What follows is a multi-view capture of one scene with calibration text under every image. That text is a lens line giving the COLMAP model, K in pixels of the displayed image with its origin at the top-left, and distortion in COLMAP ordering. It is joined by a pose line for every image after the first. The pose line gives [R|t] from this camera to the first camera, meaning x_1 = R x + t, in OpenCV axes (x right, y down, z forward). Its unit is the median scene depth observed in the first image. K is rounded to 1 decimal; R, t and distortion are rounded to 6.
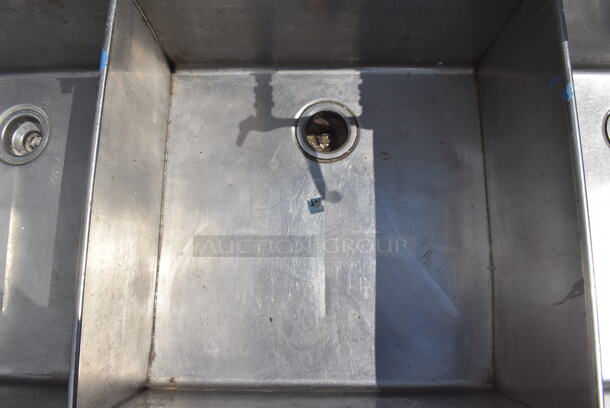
lens RADIAL K [[471.3, 0, 309.2], [0, 471.3, 182.0], [0, 0, 1]] dist [-0.085681, 0.002009]
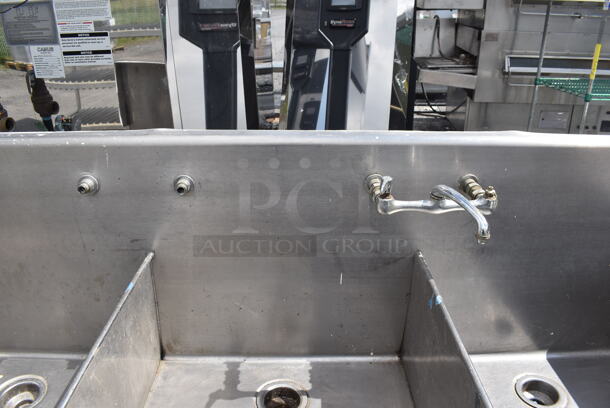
lens RADIAL K [[471.3, 0, 309.8], [0, 471.3, 204.5], [0, 0, 1]] dist [-0.085681, 0.002009]
pose [[0.999121, 0.017892, 0.037905, 0.052857], [0.020347, 0.583589, -0.811794, 0.549866], [-0.036646, 0.811852, 0.582712, -0.085397]]
